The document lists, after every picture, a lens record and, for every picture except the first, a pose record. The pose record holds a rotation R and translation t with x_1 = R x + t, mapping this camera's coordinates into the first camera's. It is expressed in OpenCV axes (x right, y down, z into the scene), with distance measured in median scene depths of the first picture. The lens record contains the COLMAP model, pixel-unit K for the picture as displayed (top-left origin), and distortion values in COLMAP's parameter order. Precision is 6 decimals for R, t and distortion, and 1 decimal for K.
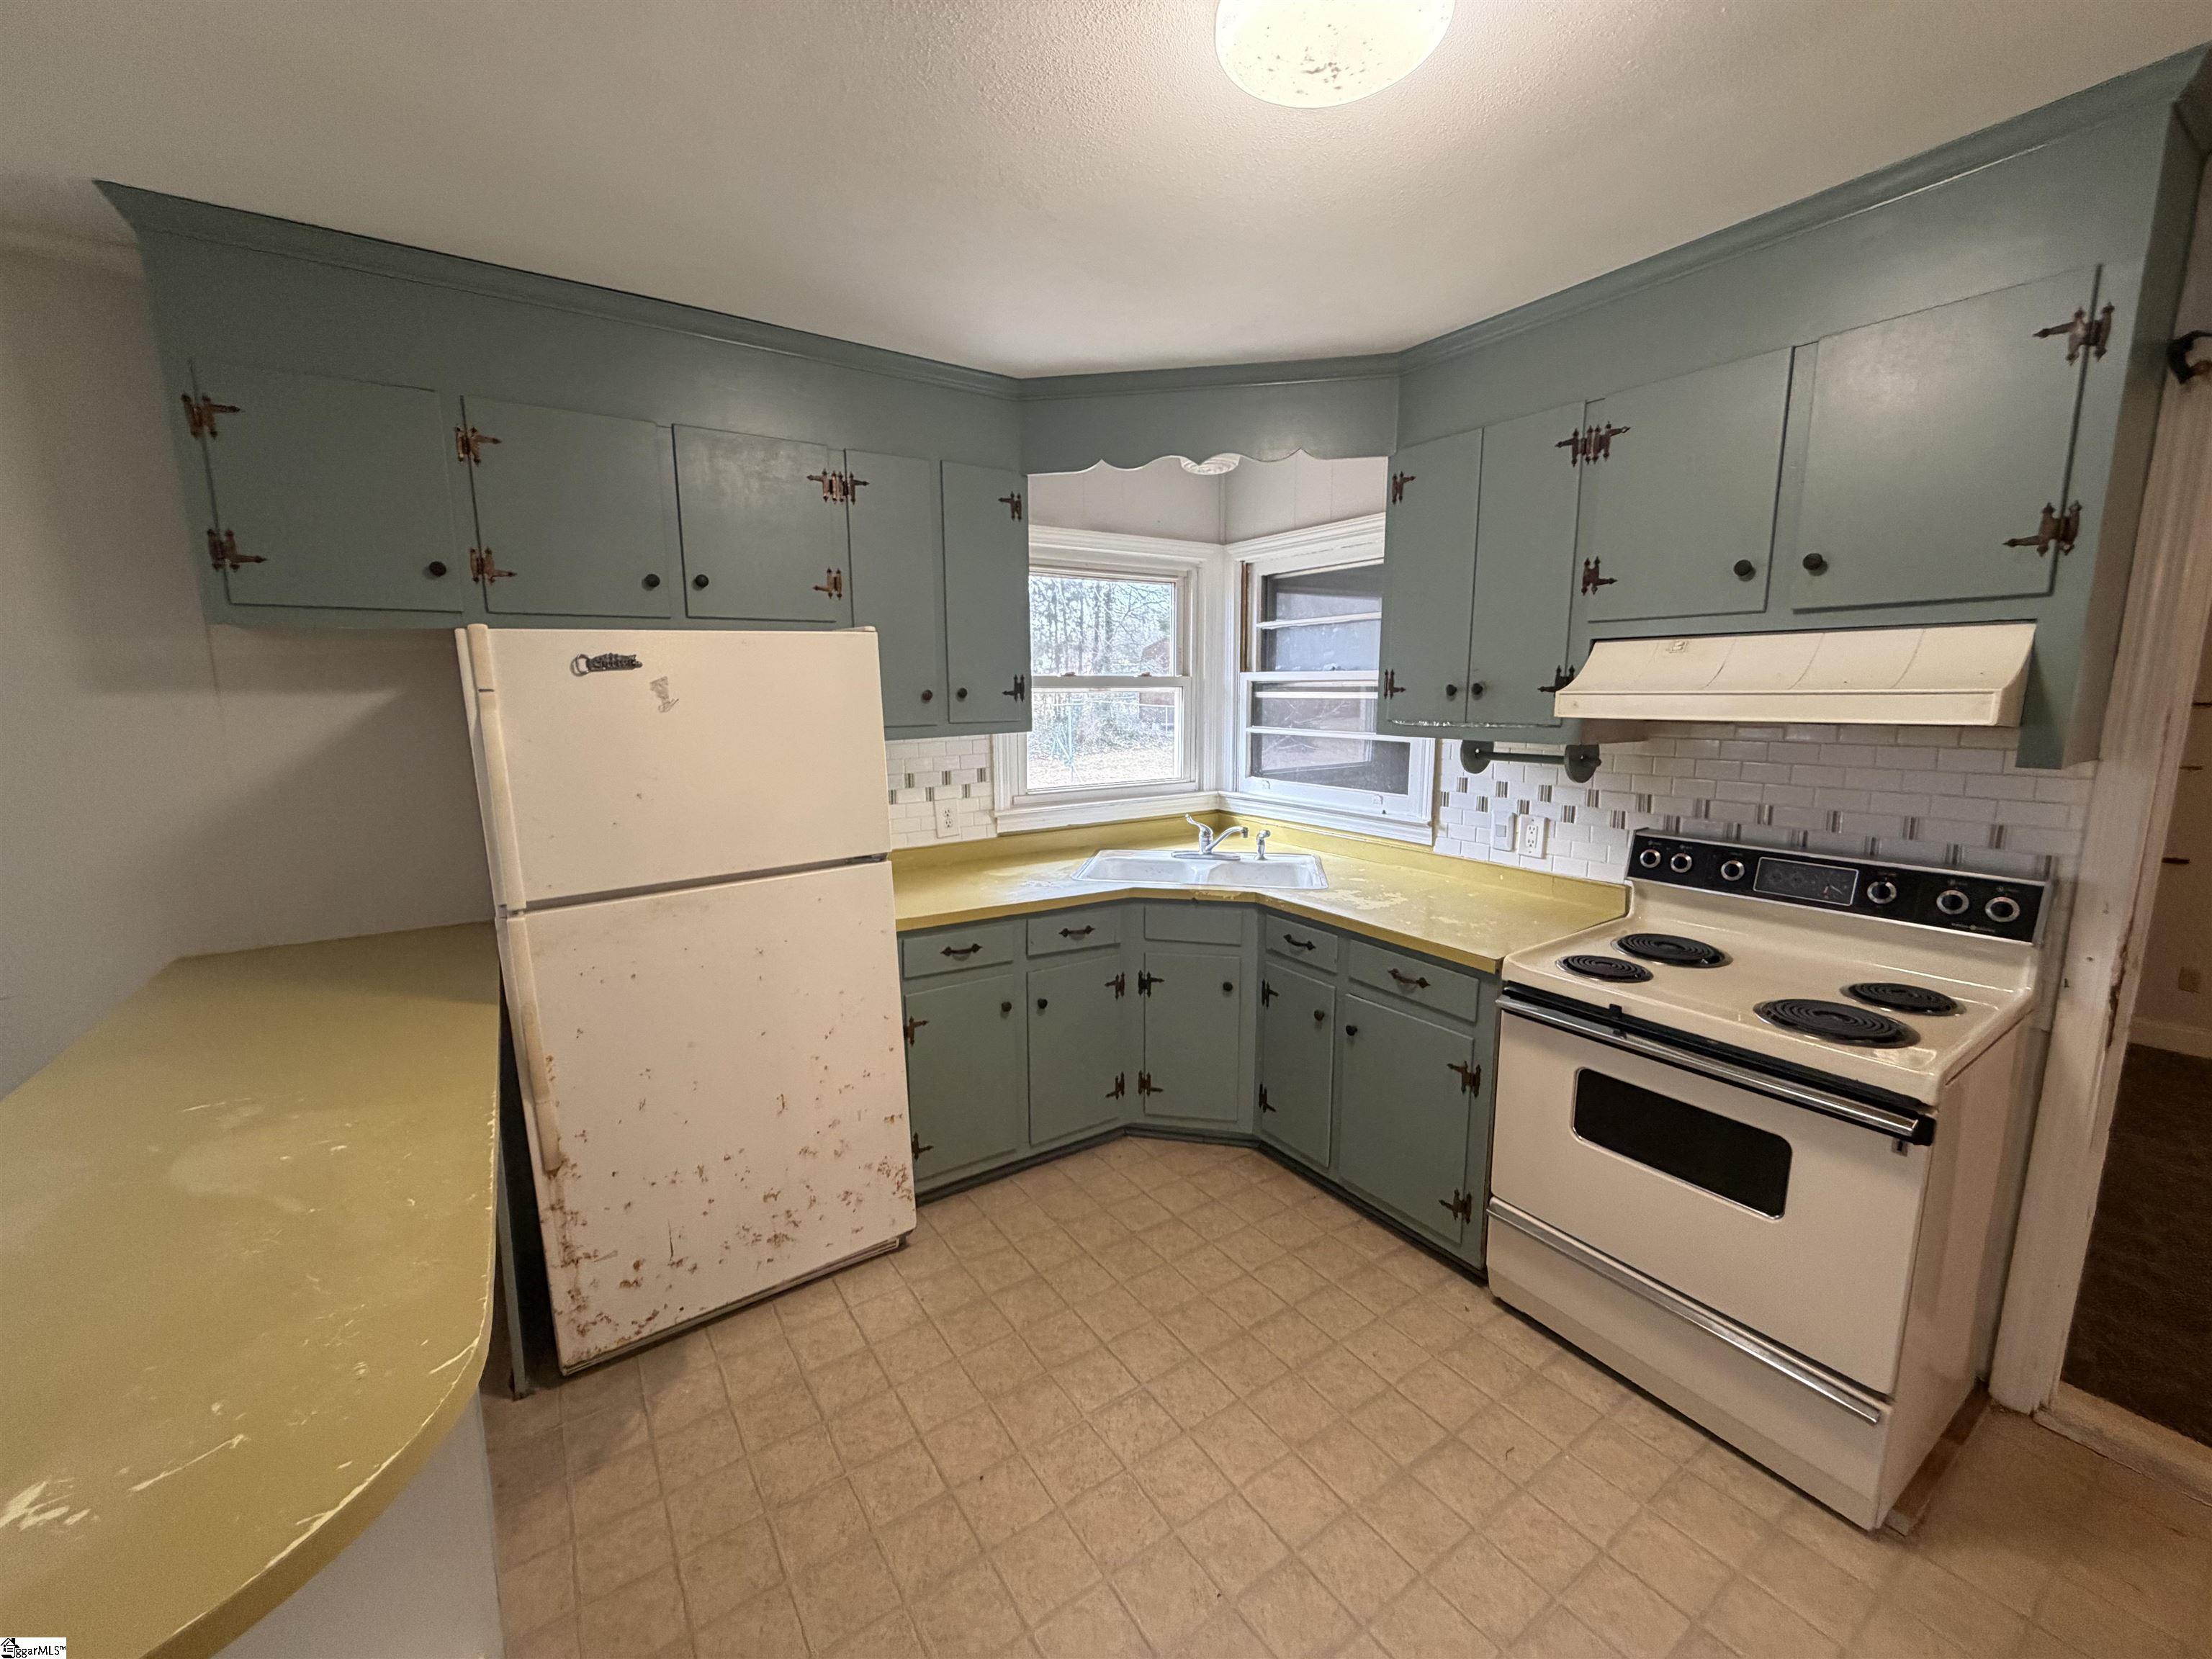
lens RADIAL K [[885.8, 0, 1102.0], [0, 885.8, 828.5], [0, 0, 1]] dist [0.001834, -0.000470]
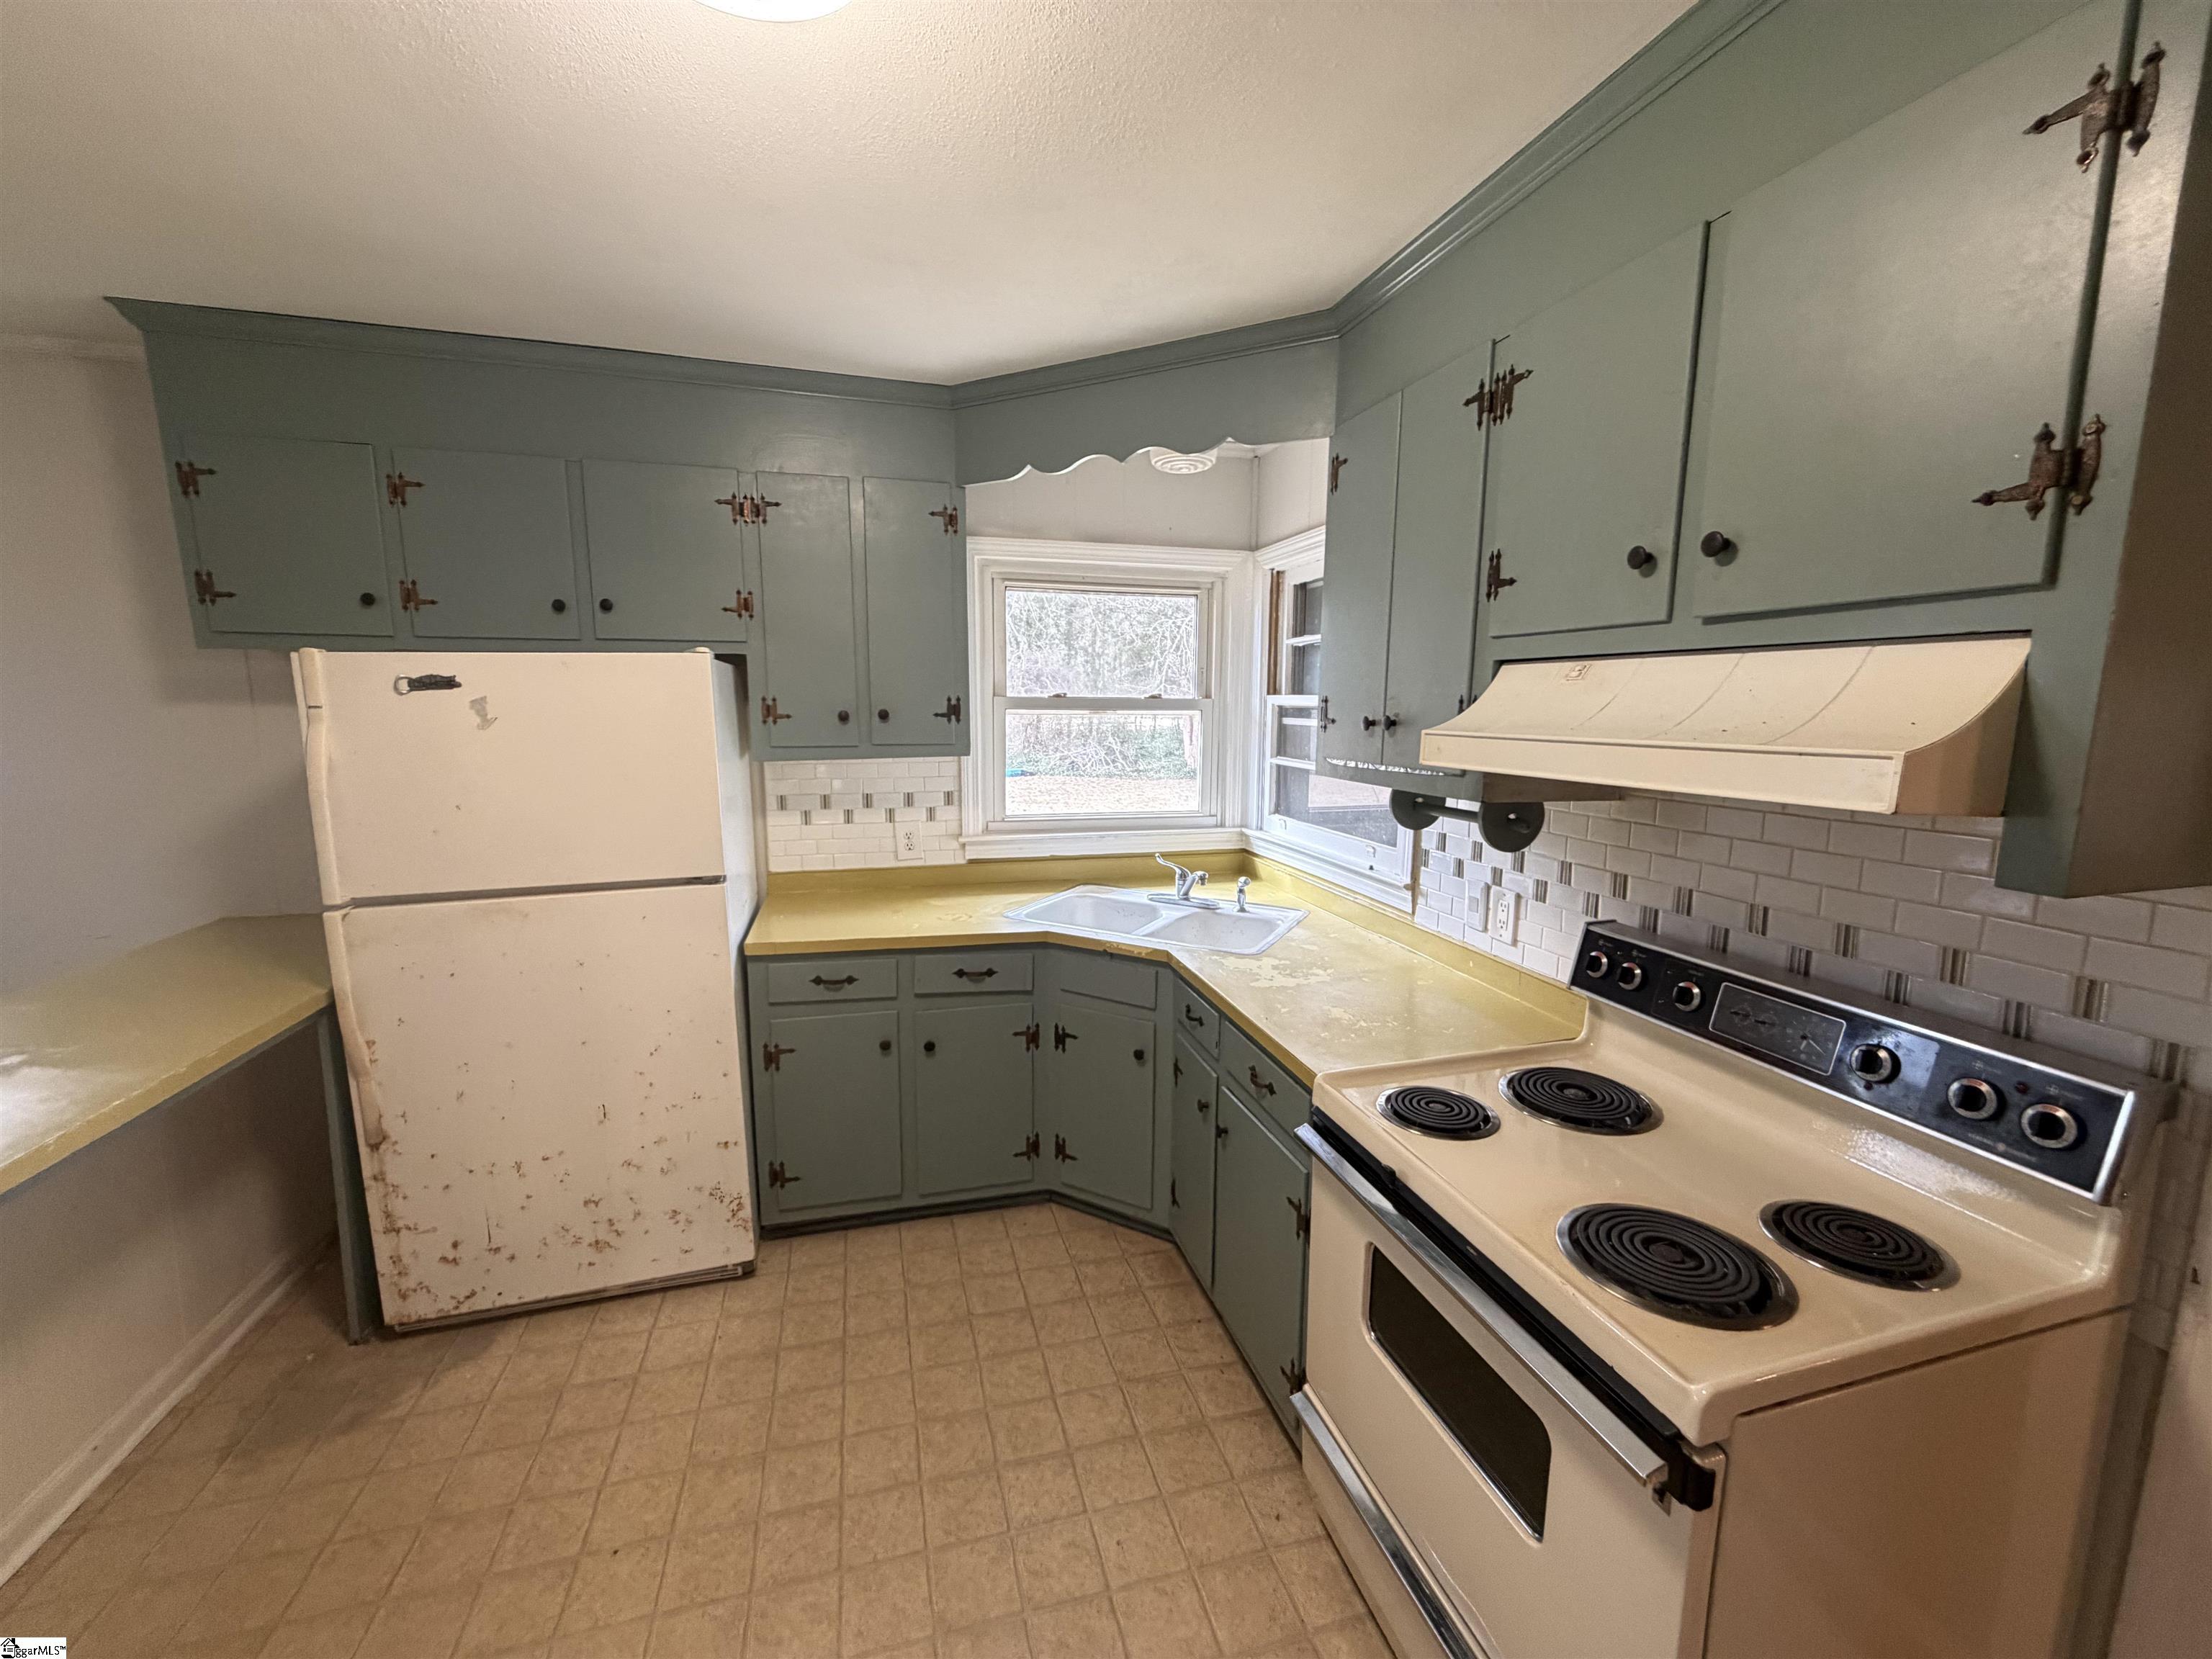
lens RADIAL K [[885.8, 0, 1100.9], [0, 885.8, 829.4], [0, 0, 1]] dist [0.001834, -0.000470]
pose [[0.948186, 0.059967, -0.312004, 0.475858], [-0.064680, 0.997895, -0.004769, -0.047966], [0.311061, 0.024703, 0.950069, 0.197377]]
